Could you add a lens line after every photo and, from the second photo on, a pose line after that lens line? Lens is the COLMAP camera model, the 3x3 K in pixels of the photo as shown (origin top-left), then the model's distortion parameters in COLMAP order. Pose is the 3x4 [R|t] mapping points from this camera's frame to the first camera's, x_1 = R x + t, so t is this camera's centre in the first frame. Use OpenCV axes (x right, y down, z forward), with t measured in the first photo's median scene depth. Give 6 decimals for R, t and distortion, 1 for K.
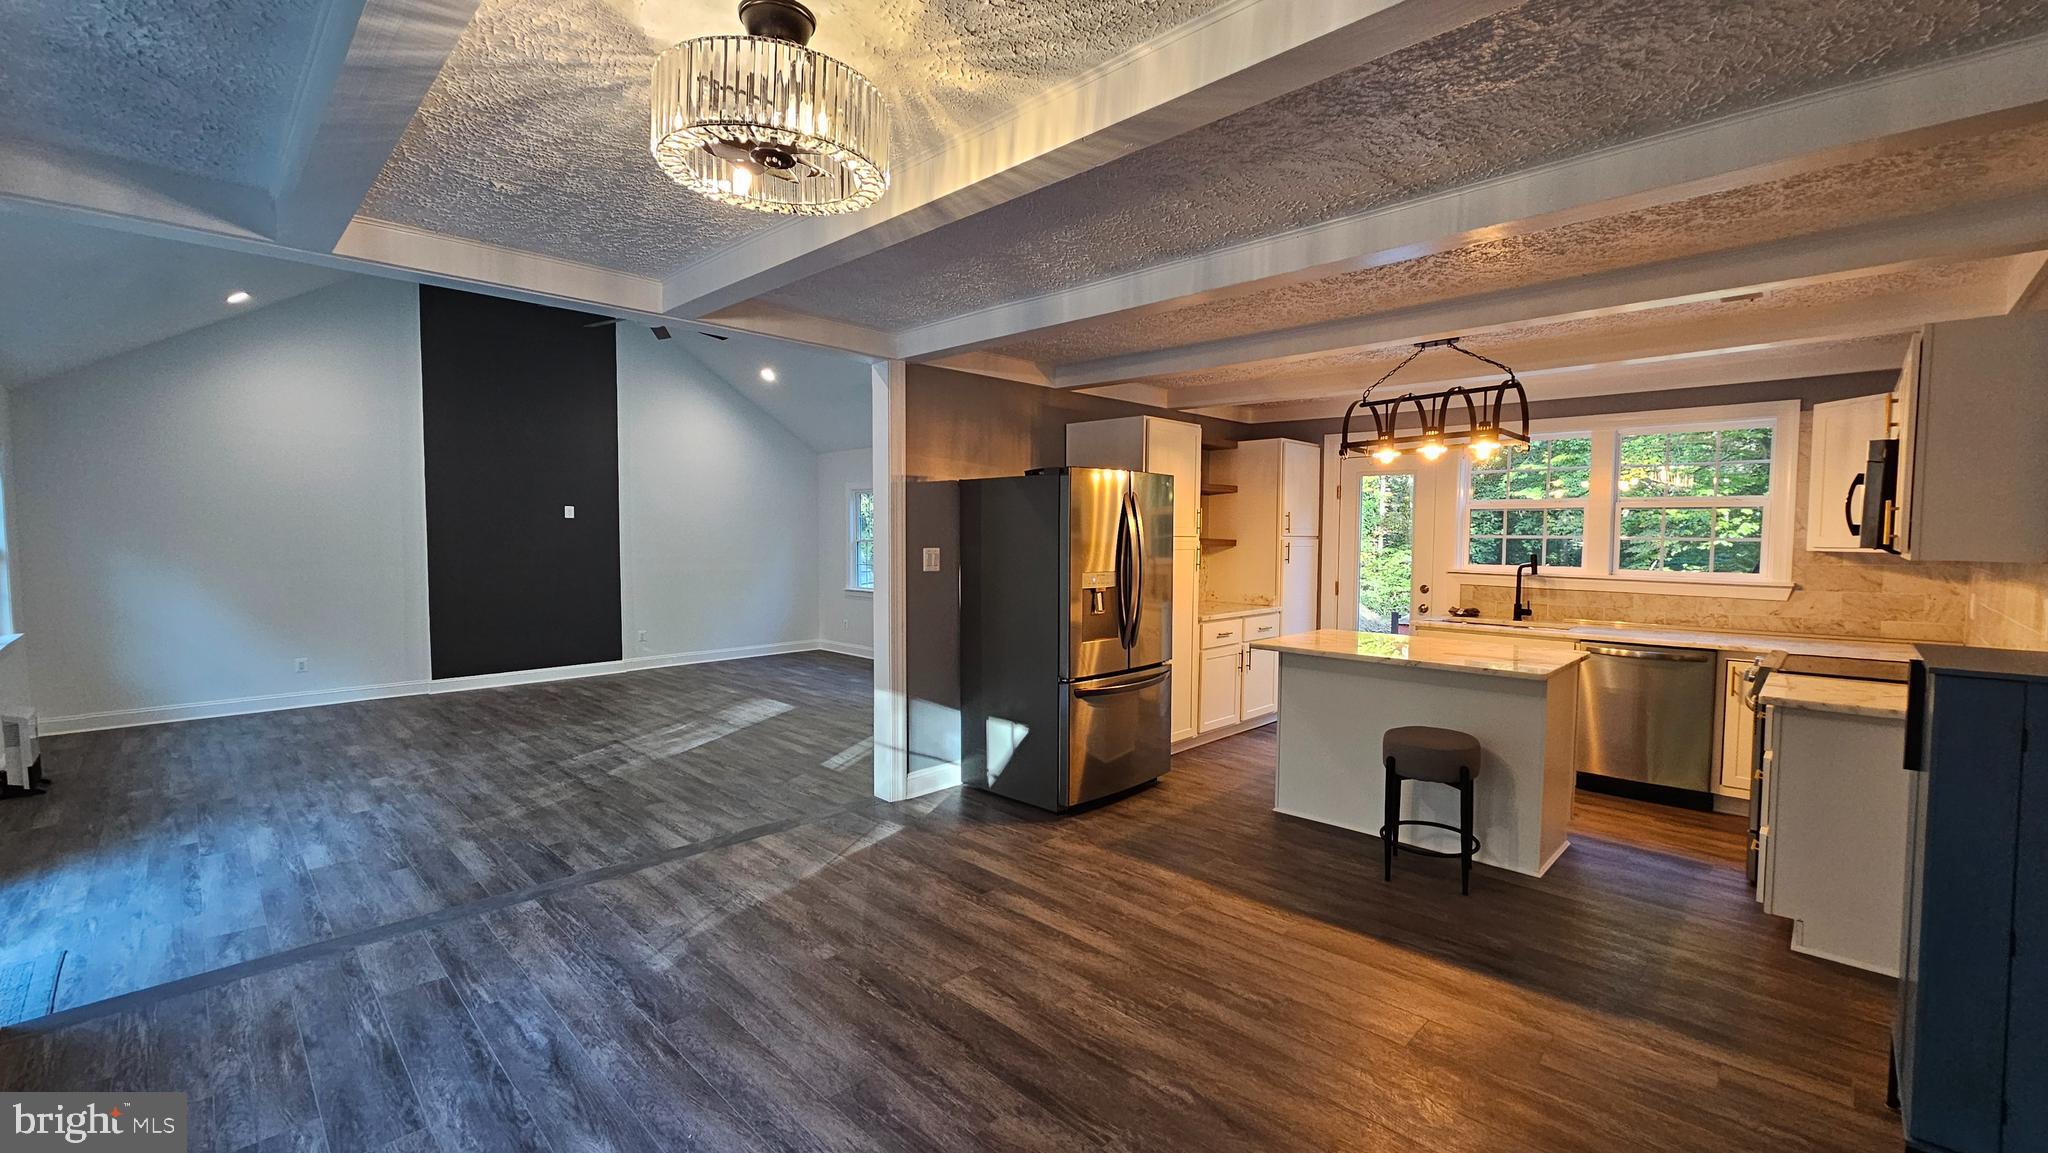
lens RADIAL K [[843.0, 0, 1019.8], [0, 843.0, 578.8], [0, 0, 1]] dist [0.004279, 0.001500]
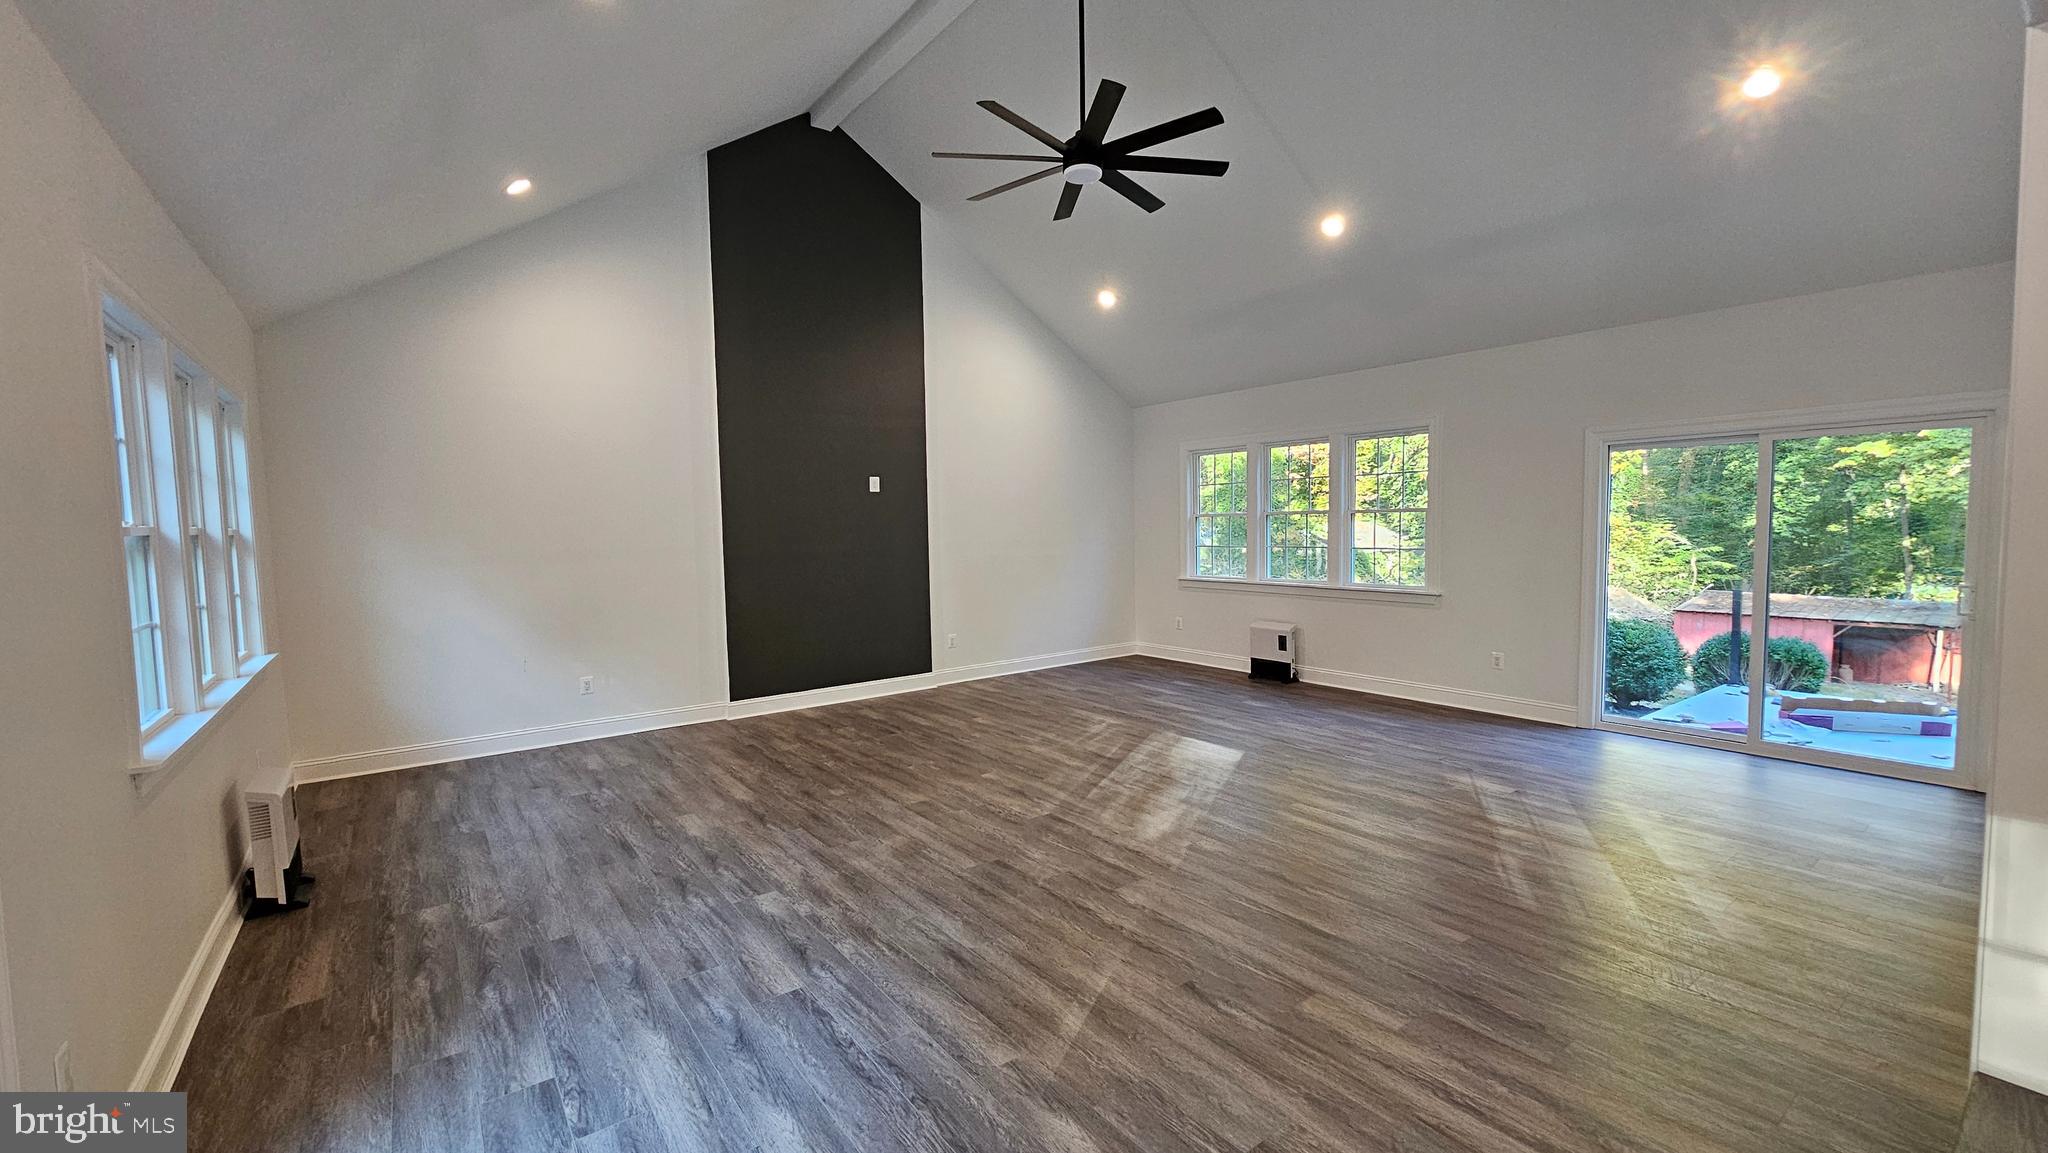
lens RADIAL K [[843.0, 0, 1028.7], [0, 843.0, 576.8], [0, 0, 1]] dist [0.004279, 0.001500]
pose [[0.989036, -0.012472, -0.147146, -0.386307], [0.014582, 0.999806, 0.013269, -0.002448], [0.146952, -0.015269, 0.989026, 0.342029]]
